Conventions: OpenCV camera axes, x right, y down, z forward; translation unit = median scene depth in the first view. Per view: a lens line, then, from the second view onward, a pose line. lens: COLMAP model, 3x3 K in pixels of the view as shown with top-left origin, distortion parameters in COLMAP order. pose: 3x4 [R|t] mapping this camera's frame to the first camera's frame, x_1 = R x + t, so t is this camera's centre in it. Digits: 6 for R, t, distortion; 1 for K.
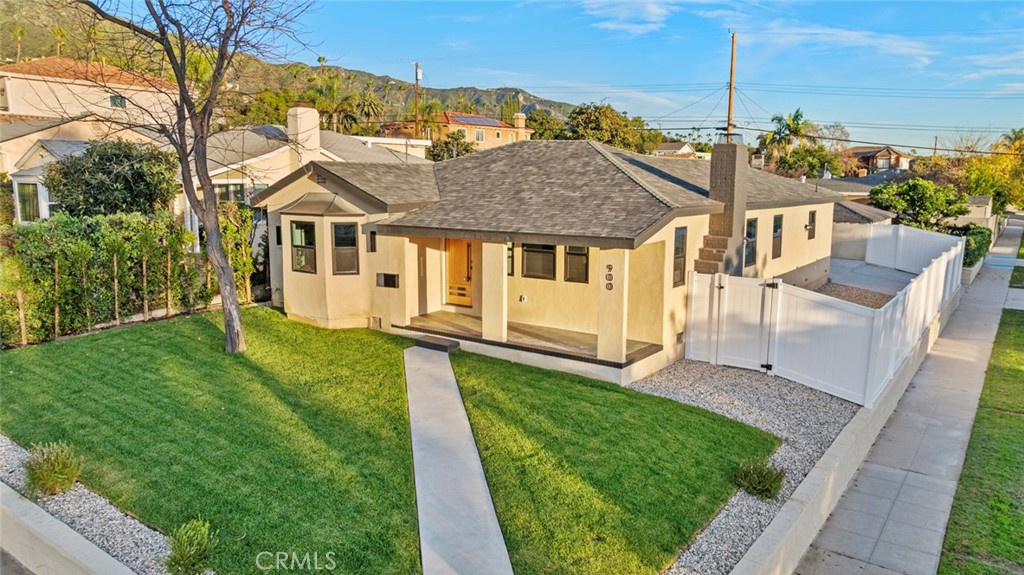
lens RADIAL K [[734.6, 0, 512.0], [0, 734.6, 287.5], [0, 0, 1]] dist [-0.027490, 0.007371]
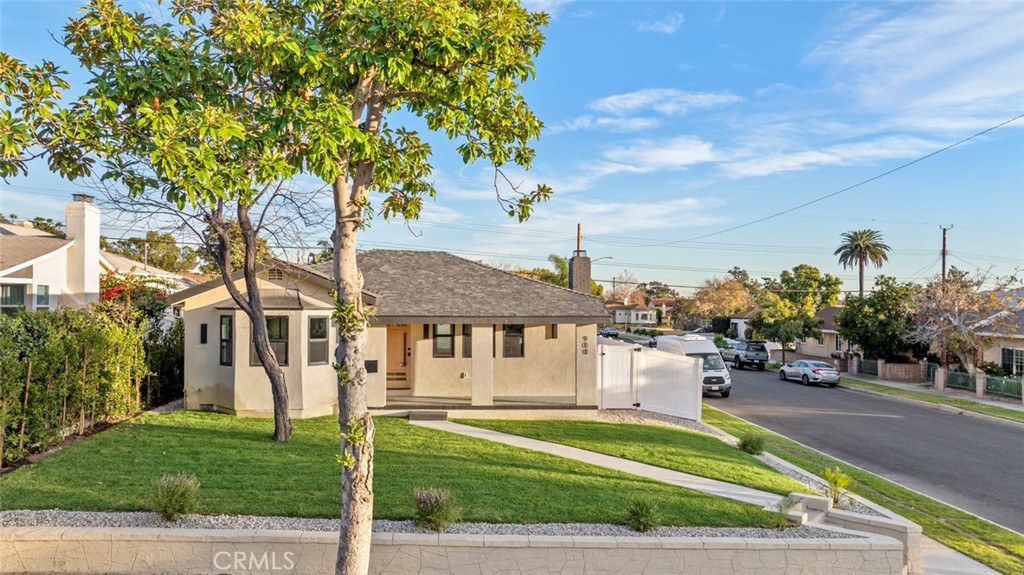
lens RADIAL K [[734.6, 0, 512.0], [0, 734.6, 287.5], [0, 0, 1]] dist [-0.027490, 0.007371]
pose [[0.768709, 0.011159, 0.639502, -0.704153], [0.095329, 0.986681, -0.131806, 0.039231], [-0.632455, 0.162283, 0.757406, -0.007688]]
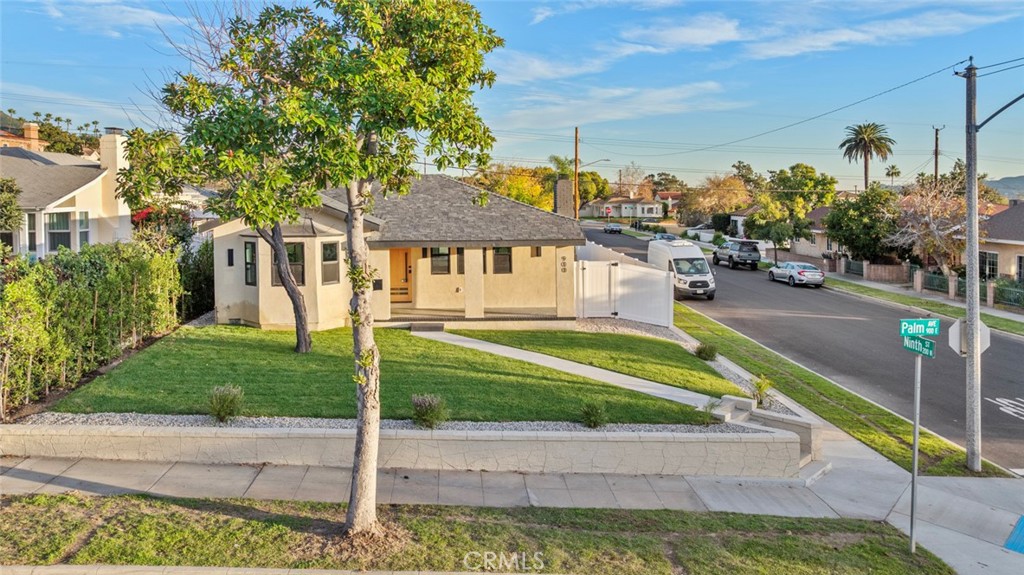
lens RADIAL K [[742.8, 0, 489.6], [0, 742.8, 214.1], [0, 0, 1]] dist [0.002393, -0.062033]
pose [[0.792258, -0.028946, 0.609500, -0.782649], [0.106437, 0.990116, -0.091330, 0.007496], [-0.600832, 0.137230, 0.787508, -0.160055]]
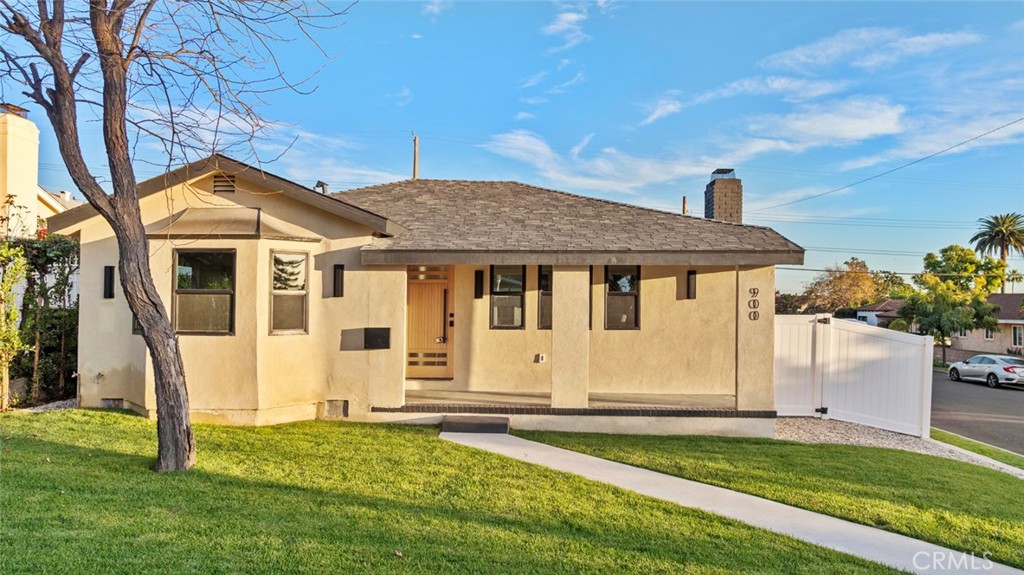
lens RADIAL K [[730.2, 0, 528.5], [0, 730.2, 310.0], [0, 0, 1]] dist [-0.016901, 0.004398]
pose [[0.827776, -0.004638, 0.561039, -0.409125], [0.082485, 0.990106, -0.113516, 0.049377], [-0.554962, 0.140243, 0.819969, 0.383251]]
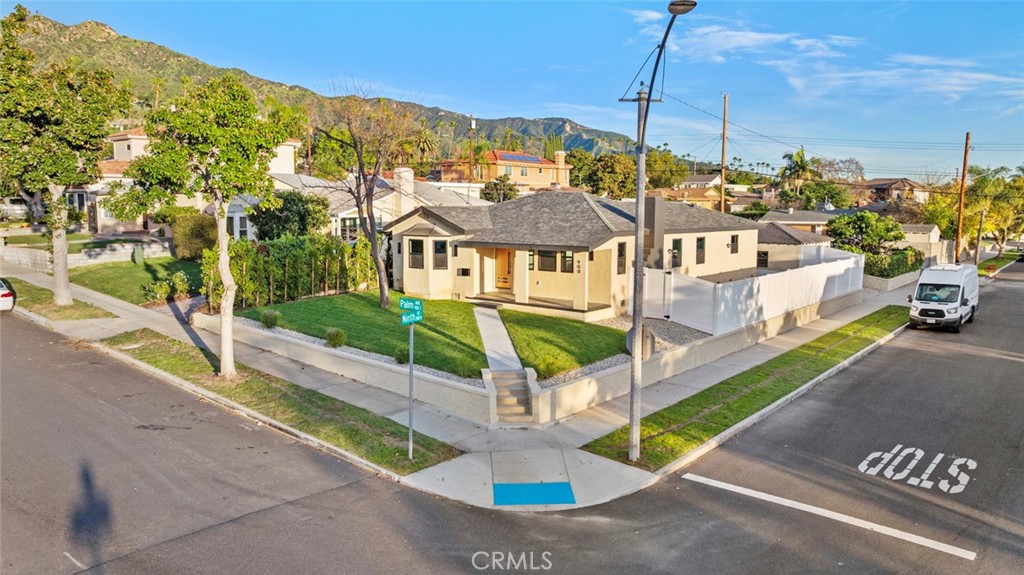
lens RADIAL K [[734.6, 0, 512.0], [0, 734.6, 287.5], [0, 0, 1]] dist [-0.027490, 0.007371]
pose [[0.998001, 0.005863, -0.062927, 0.062034], [-0.008236, 0.999262, -0.037507, 0.093483], [0.062661, 0.037951, 0.997313, -0.780282]]
